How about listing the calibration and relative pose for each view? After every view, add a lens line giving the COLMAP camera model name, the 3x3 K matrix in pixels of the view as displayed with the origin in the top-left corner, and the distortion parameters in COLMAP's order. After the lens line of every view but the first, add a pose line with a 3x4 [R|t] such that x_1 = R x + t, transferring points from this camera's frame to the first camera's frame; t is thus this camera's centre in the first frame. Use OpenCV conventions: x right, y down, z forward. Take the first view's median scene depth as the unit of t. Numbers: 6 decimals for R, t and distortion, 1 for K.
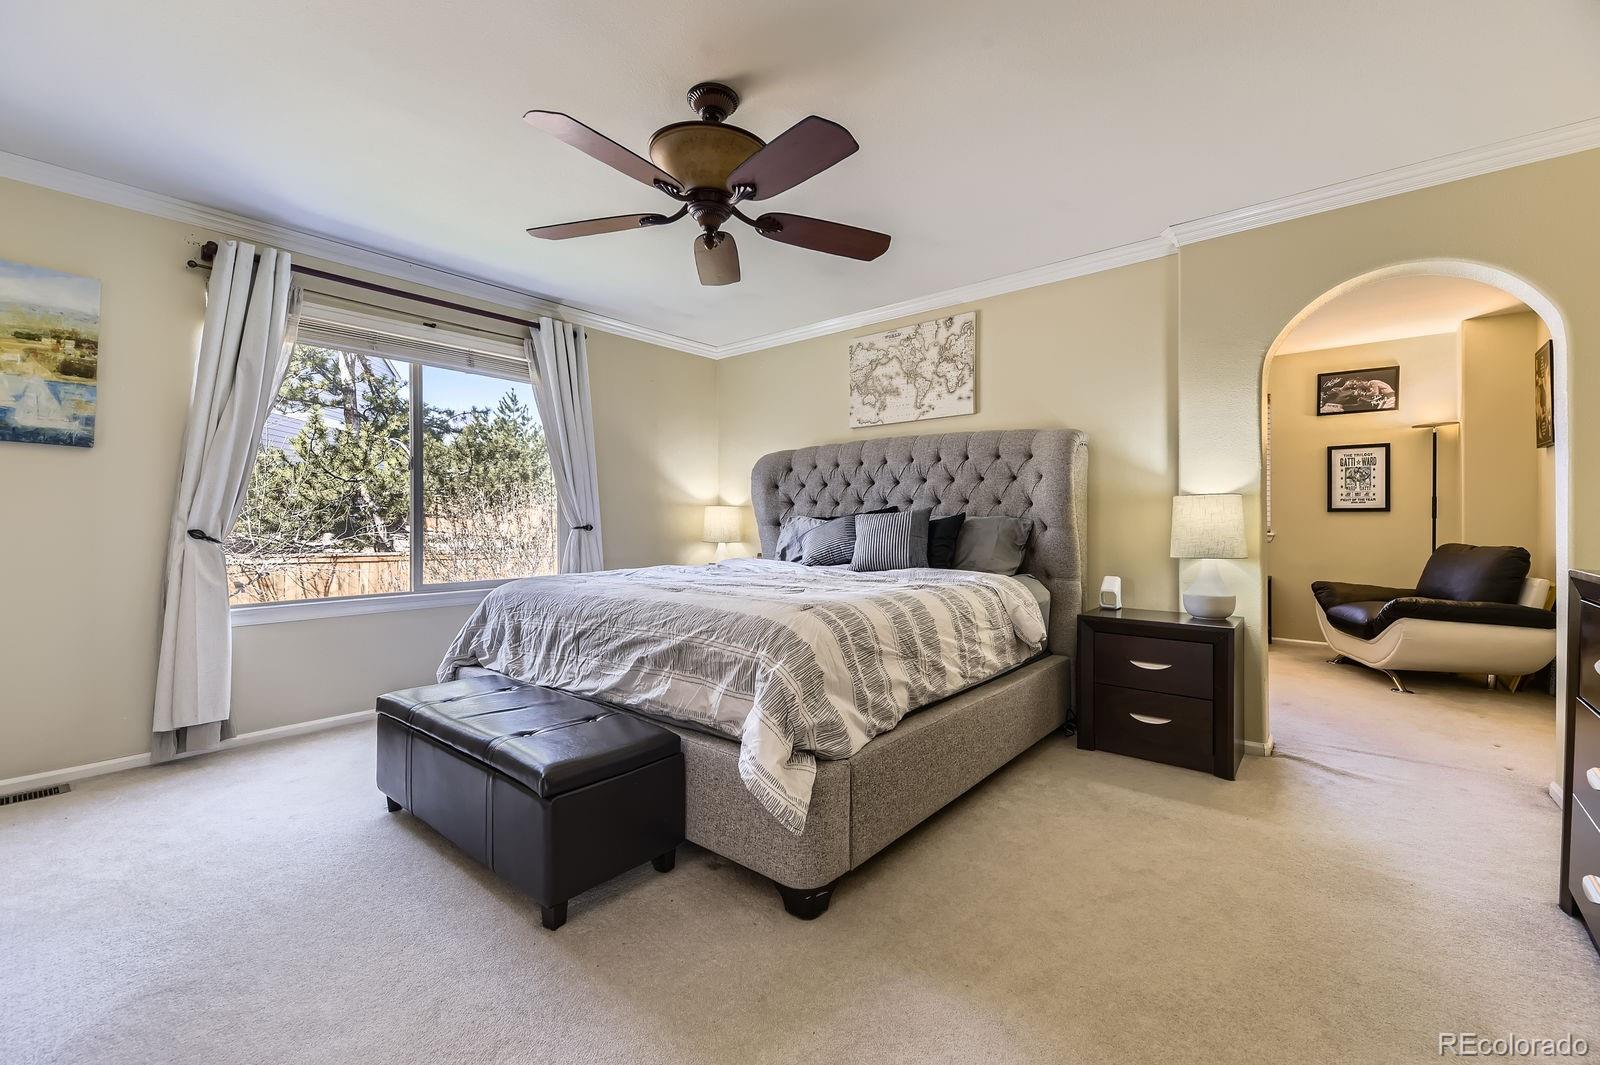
lens RADIAL K [[649.6, 0, 796.0], [0, 649.6, 515.6], [0, 0, 1]] dist [0.015280, -0.004319]
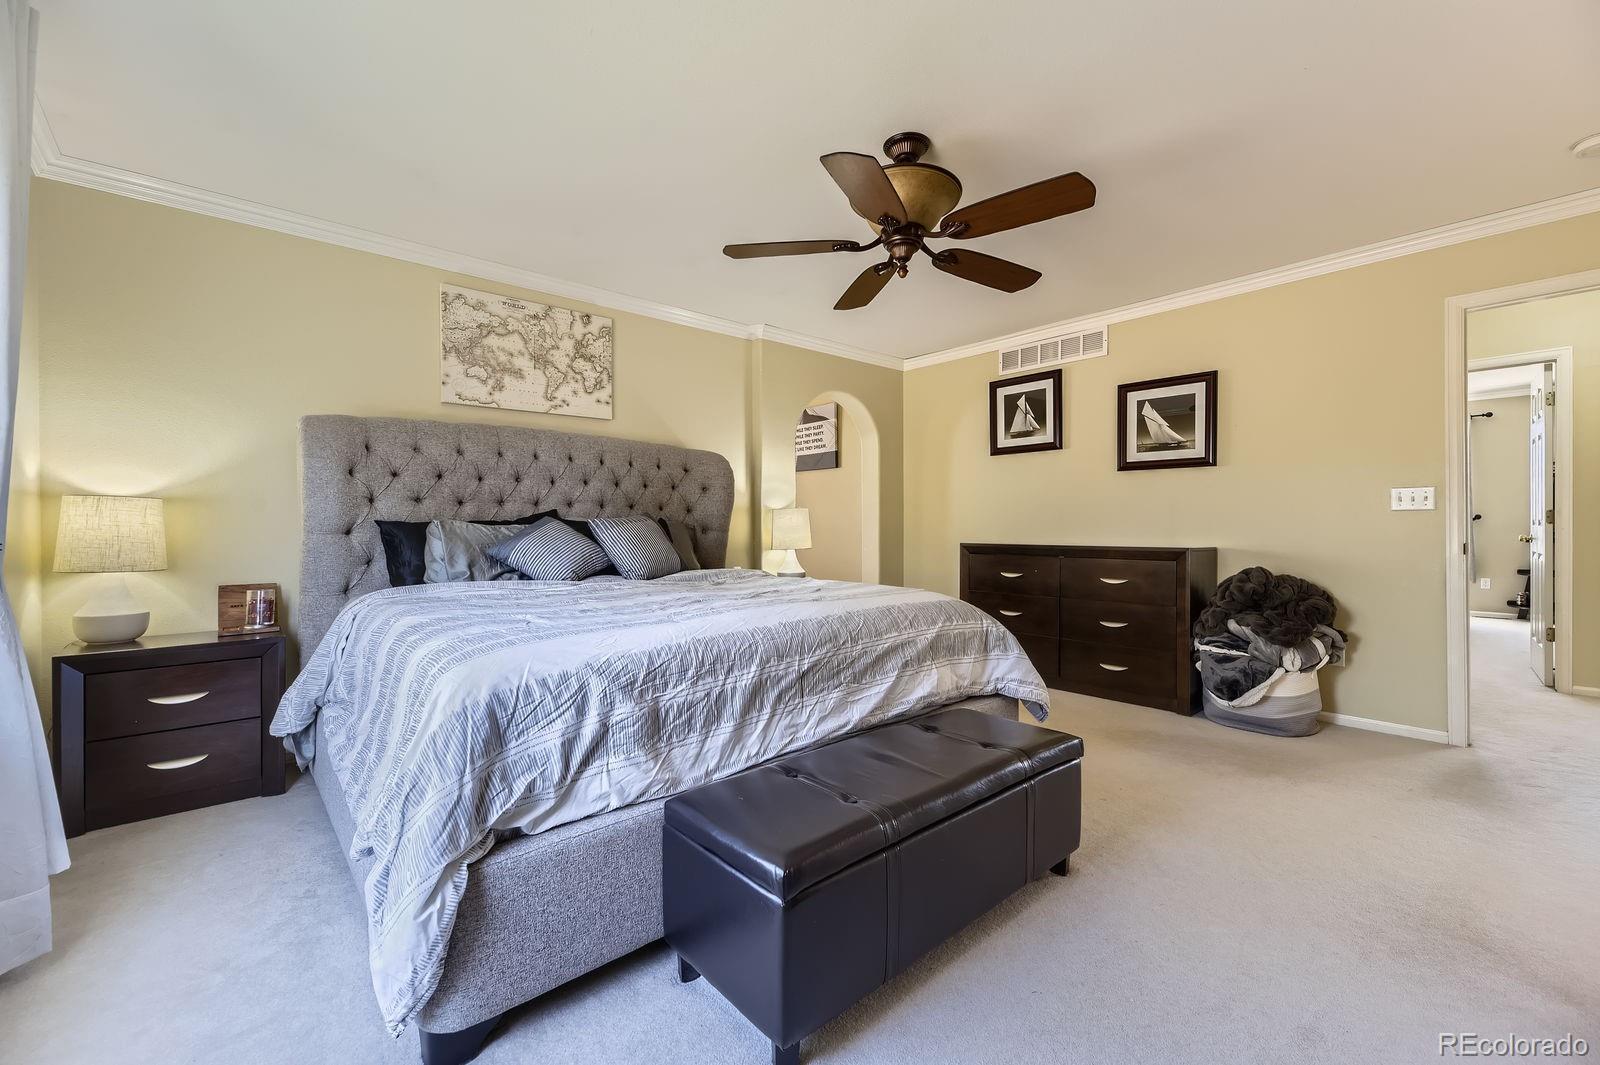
lens RADIAL K [[649.6, 0, 786.7], [0, 649.6, 536.2], [0, 0, 1]] dist [0.015280, -0.004319]
pose [[0.170145, -0.020760, 0.985200, -0.605576], [-0.007451, 0.999722, 0.022352, 0.000977], [-0.985391, -0.011144, 0.169943, 0.486161]]
